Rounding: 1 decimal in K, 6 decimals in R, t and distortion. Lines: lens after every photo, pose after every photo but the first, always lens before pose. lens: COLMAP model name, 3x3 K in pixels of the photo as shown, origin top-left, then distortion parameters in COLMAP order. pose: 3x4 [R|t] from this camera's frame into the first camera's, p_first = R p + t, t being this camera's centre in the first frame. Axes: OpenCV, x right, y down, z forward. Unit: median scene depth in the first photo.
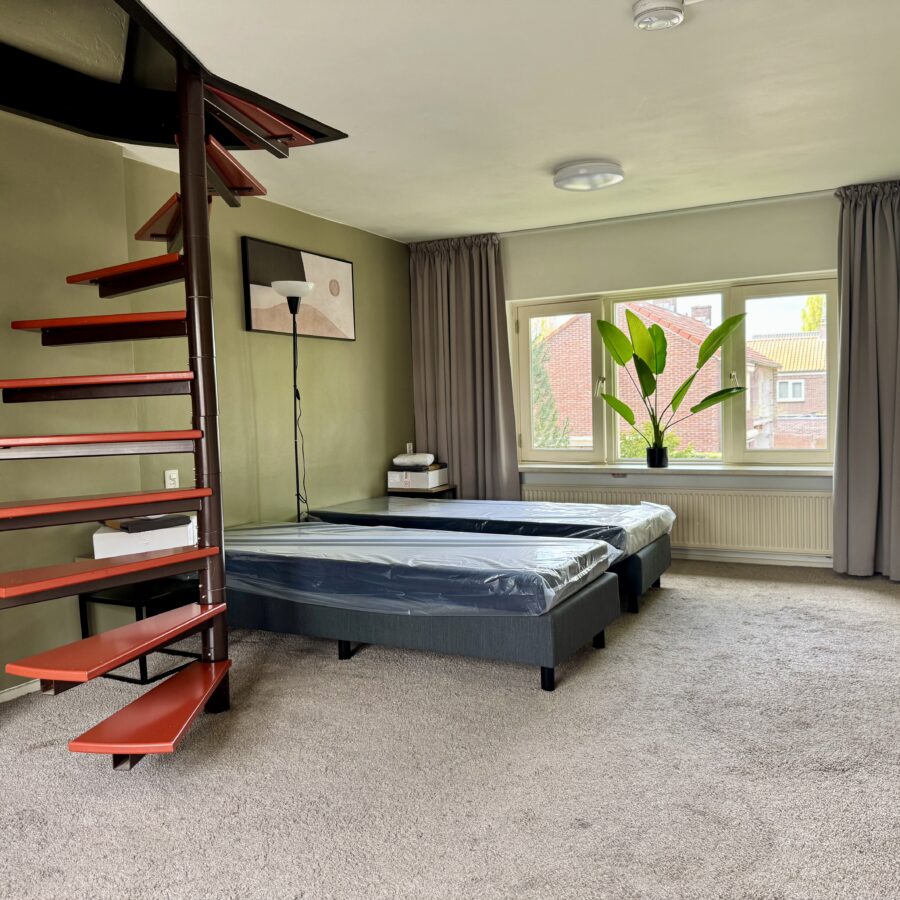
lens RADIAL K [[835.9, 0, 449.4], [0, 835.9, 446.7], [0, 0, 1]] dist [0.024765, 0.000000]
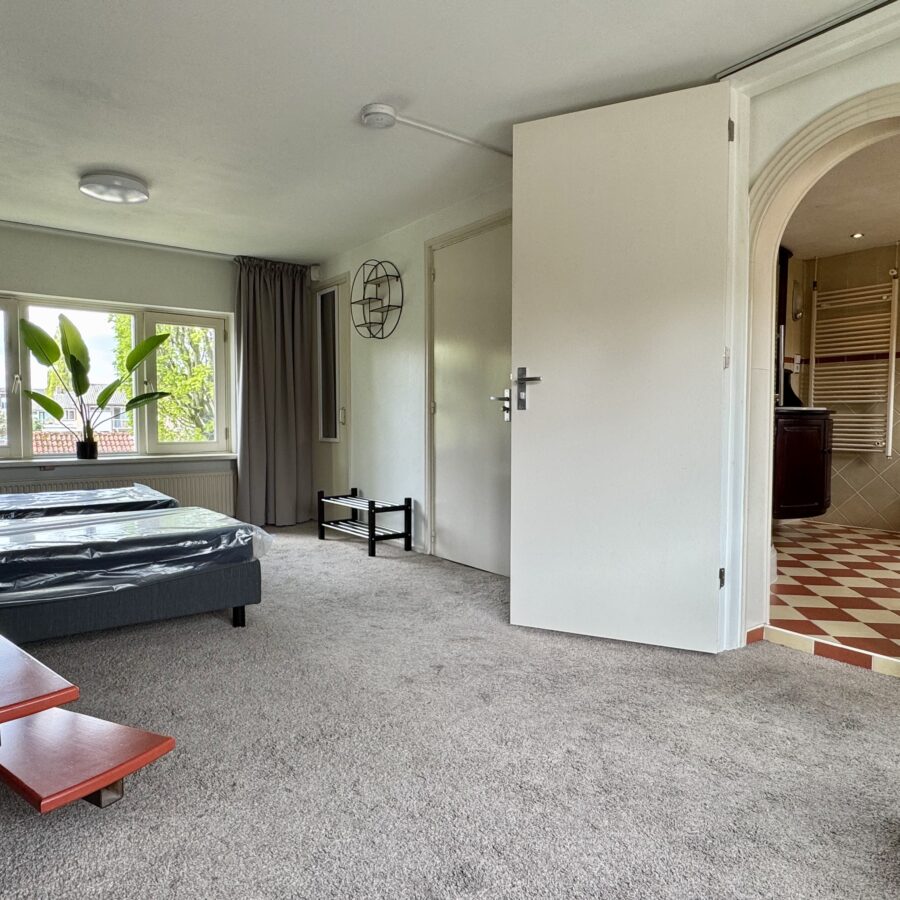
lens RADIAL K [[639.2, 0, 451.3], [0, 639.2, 455.1], [0, 0, 1]] dist [-0.003943, -0.002614]
pose [[0.434238, -0.019425, 0.900589, -0.315063], [0.033851, 0.999413, 0.005234, 0.031550], [-0.900162, 0.028213, 0.434641, 0.191412]]
